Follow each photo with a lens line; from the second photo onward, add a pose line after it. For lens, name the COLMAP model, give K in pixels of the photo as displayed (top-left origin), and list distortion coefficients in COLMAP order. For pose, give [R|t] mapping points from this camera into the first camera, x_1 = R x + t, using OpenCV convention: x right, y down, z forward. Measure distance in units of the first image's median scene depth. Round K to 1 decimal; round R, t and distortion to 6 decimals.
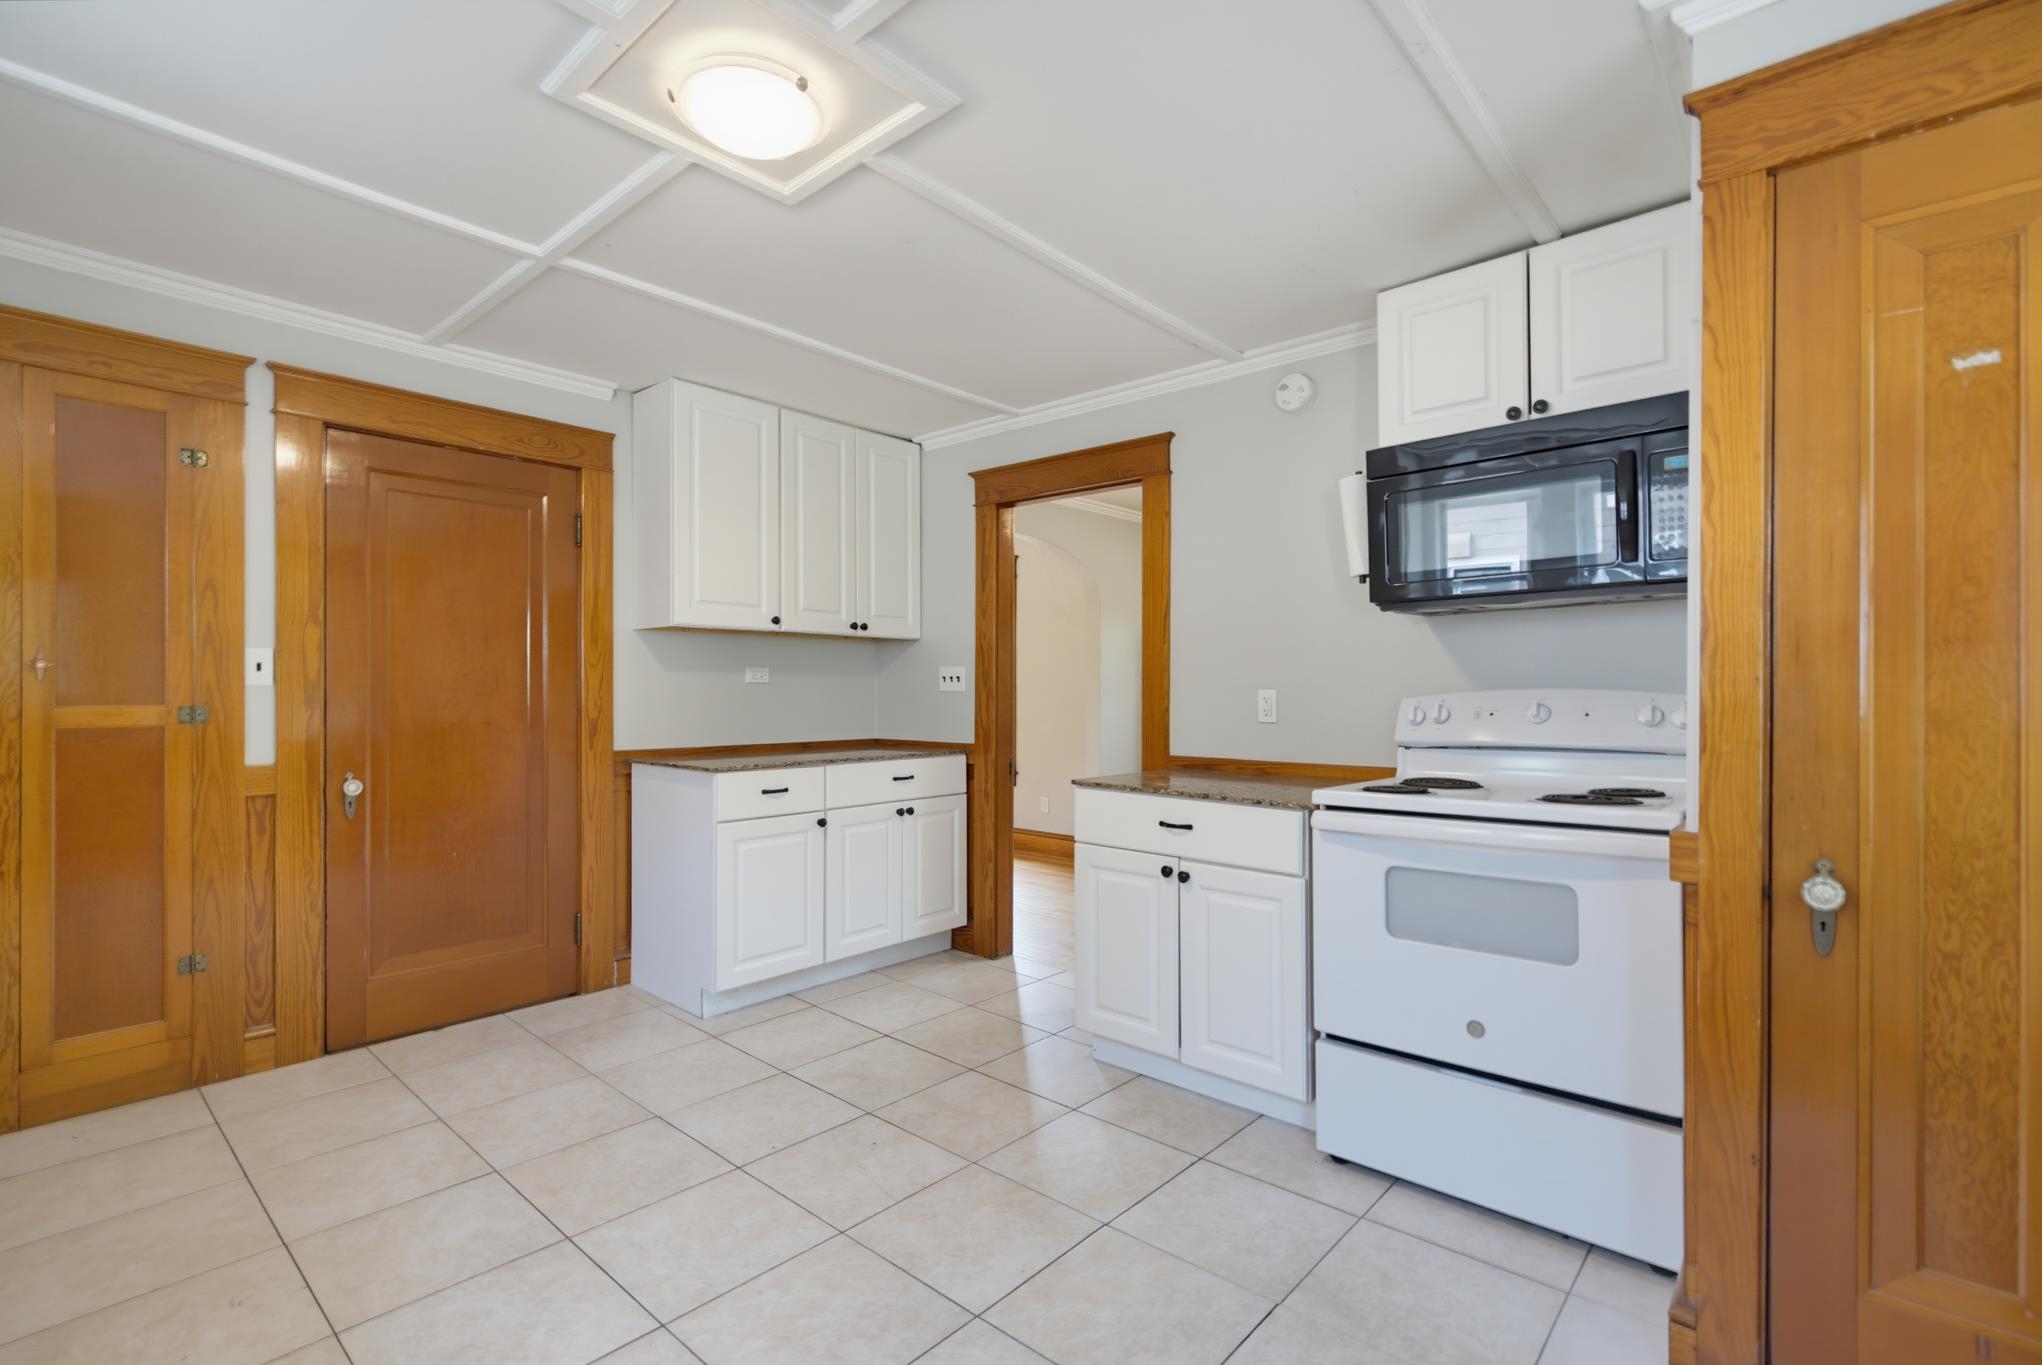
lens RADIAL K [[933.0, 0, 1023.2], [0, 933.0, 687.4], [0, 0, 1]] dist [0.005628, -0.000041]
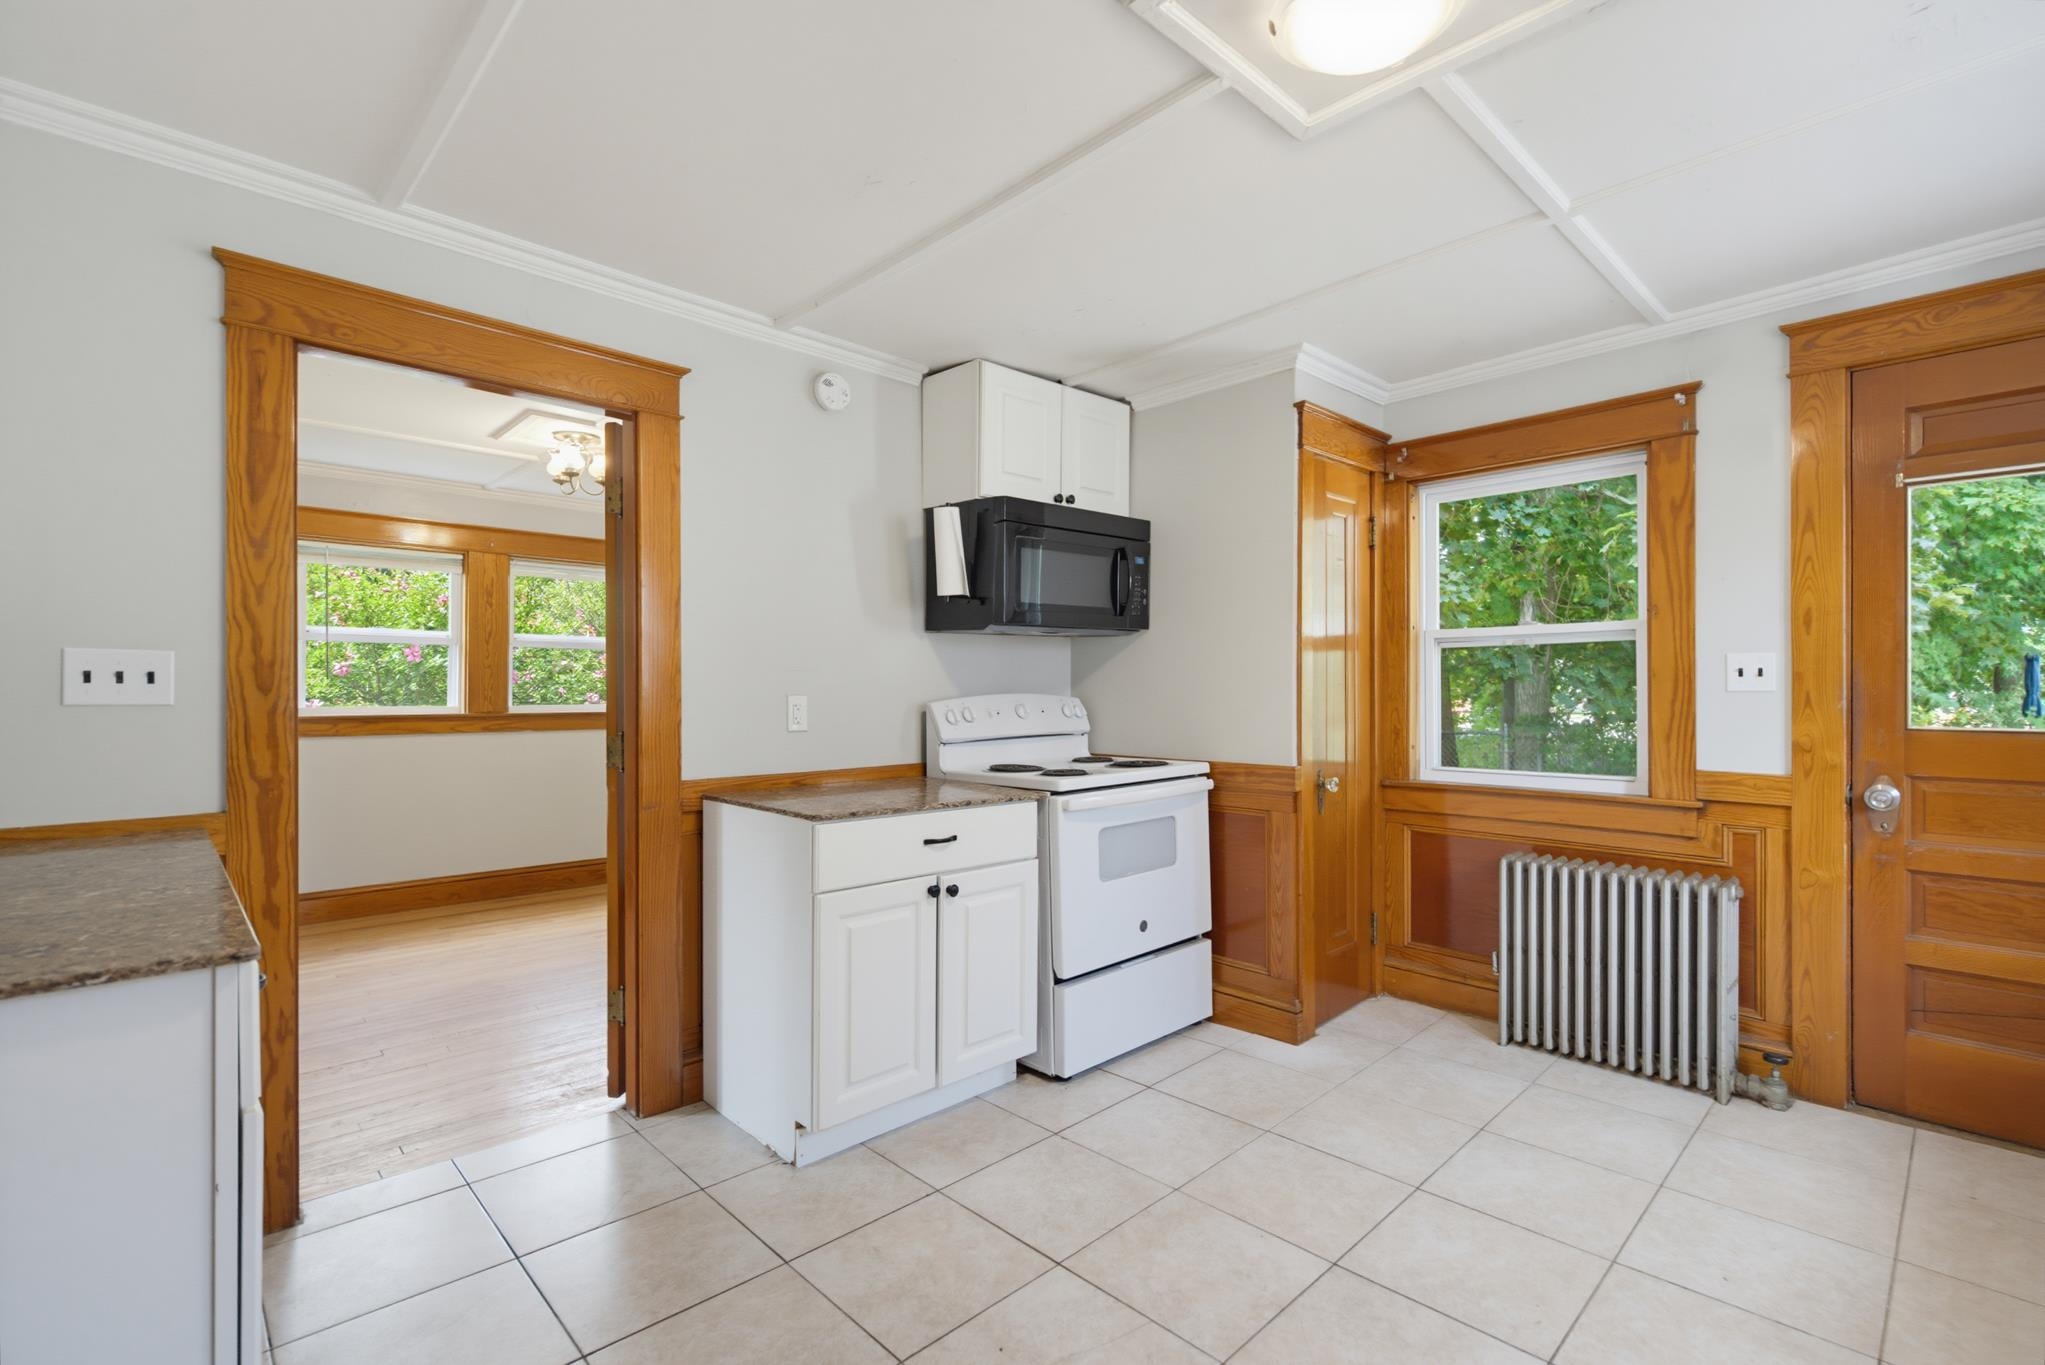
lens RADIAL K [[934.4, 0, 1018.4], [0, 934.4, 684.5], [0, 0, 1]] dist [0.005628, -0.000041]
pose [[0.074154, 0.003542, 0.997240, -0.790171], [-0.001699, 0.999993, -0.003426, -0.007731], [-0.997245, -0.001440, 0.074160, 0.860503]]
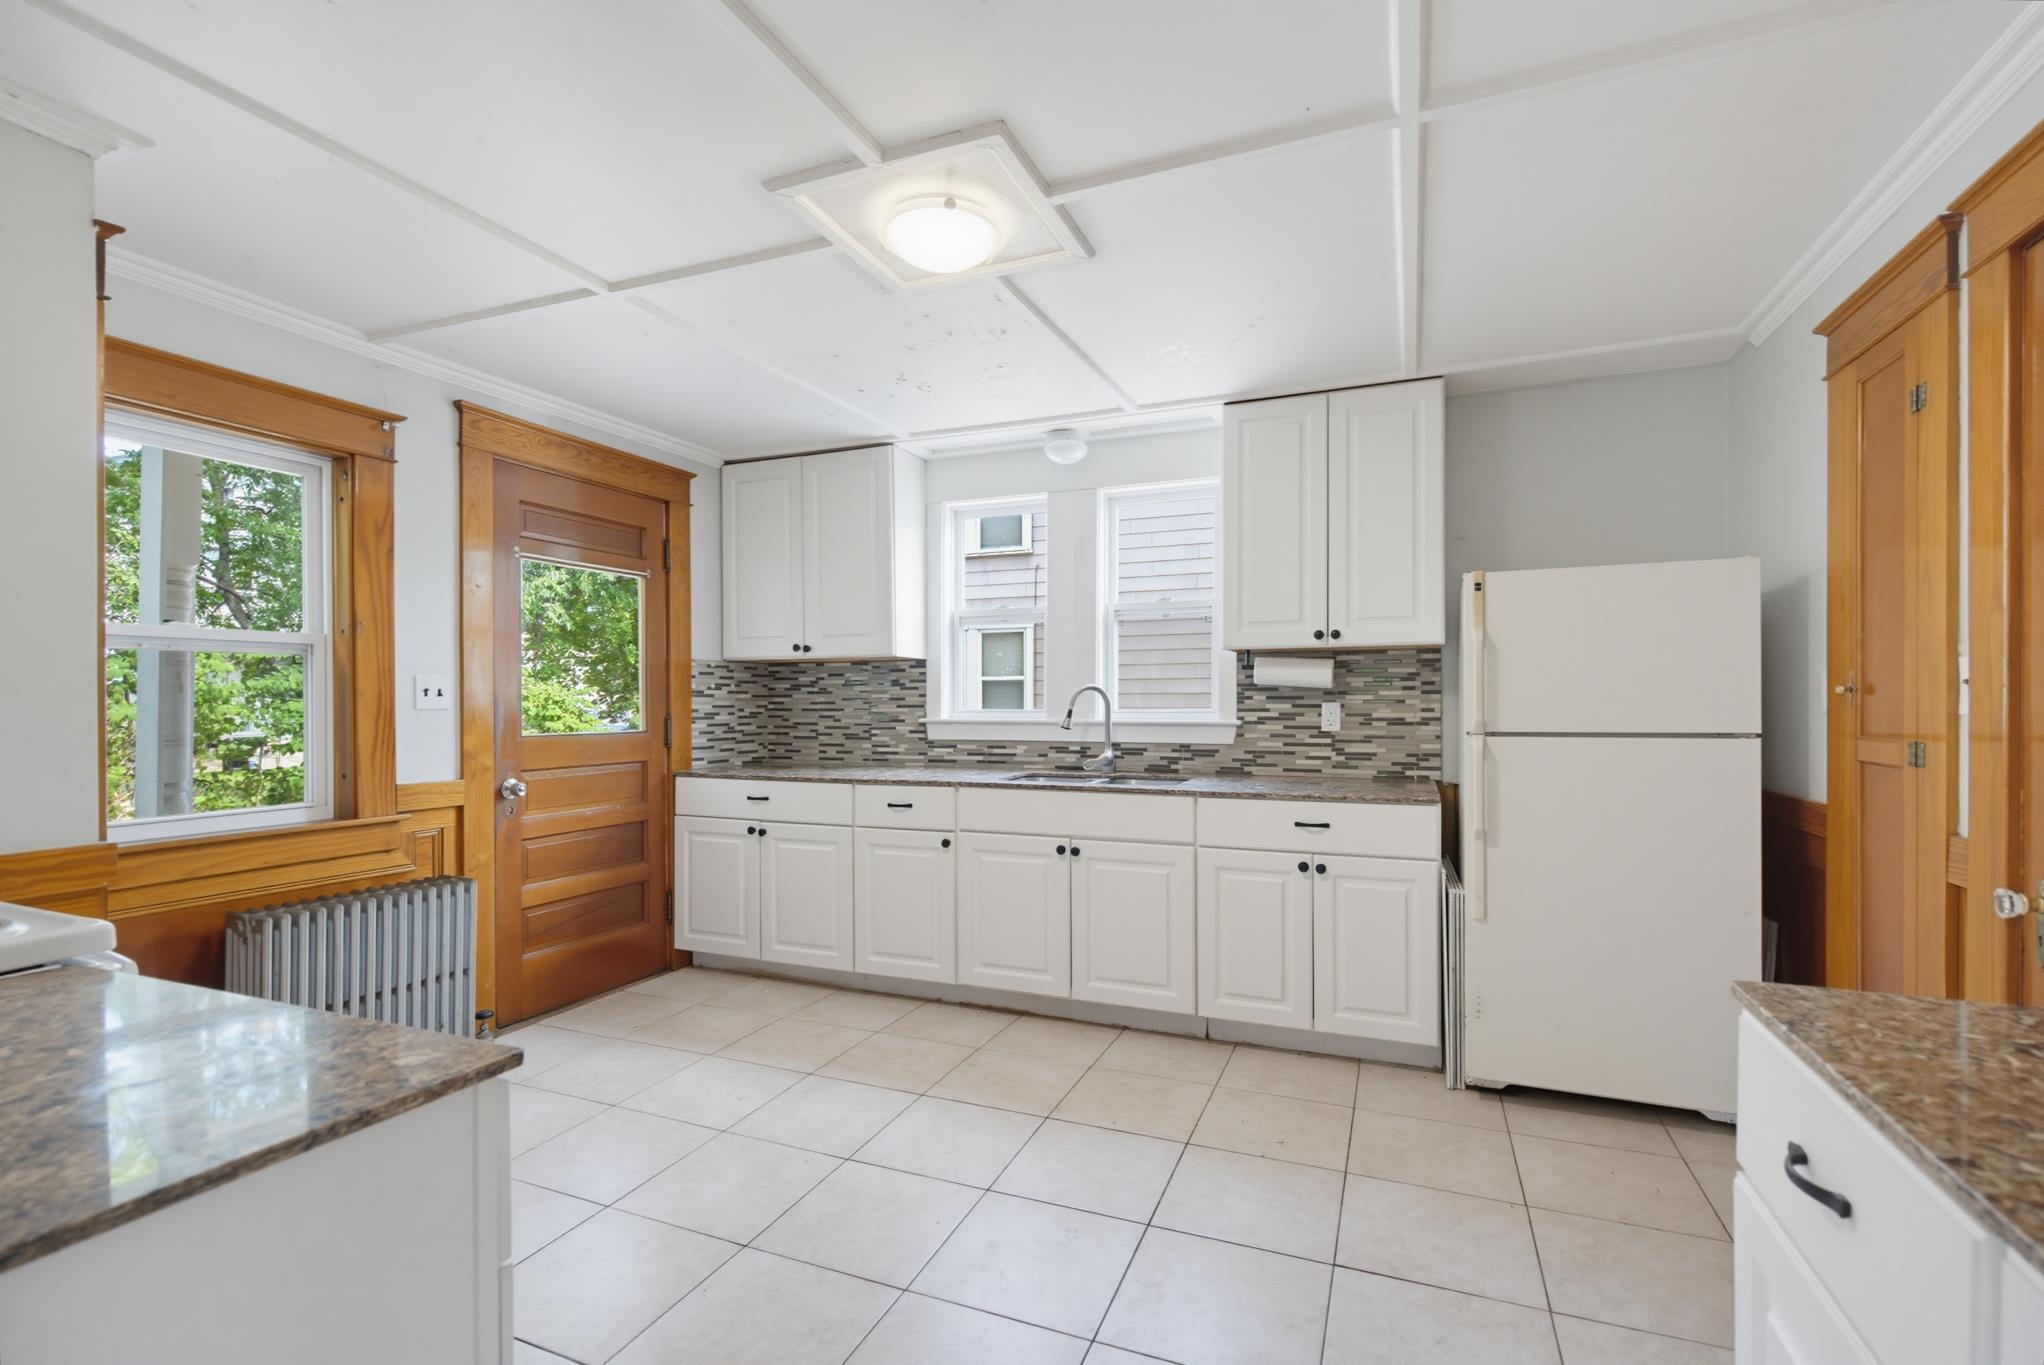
lens RADIAL K [[933.9, 0, 1024.4], [0, 933.9, 692.3], [0, 0, 1]] dist [0.005628, -0.000041]
pose [[-0.942798, 0.000706, -0.333365, 0.007589], [0.003089, 0.999973, -0.006619, -0.016008], [0.333351, -0.007270, -0.942775, 1.481961]]
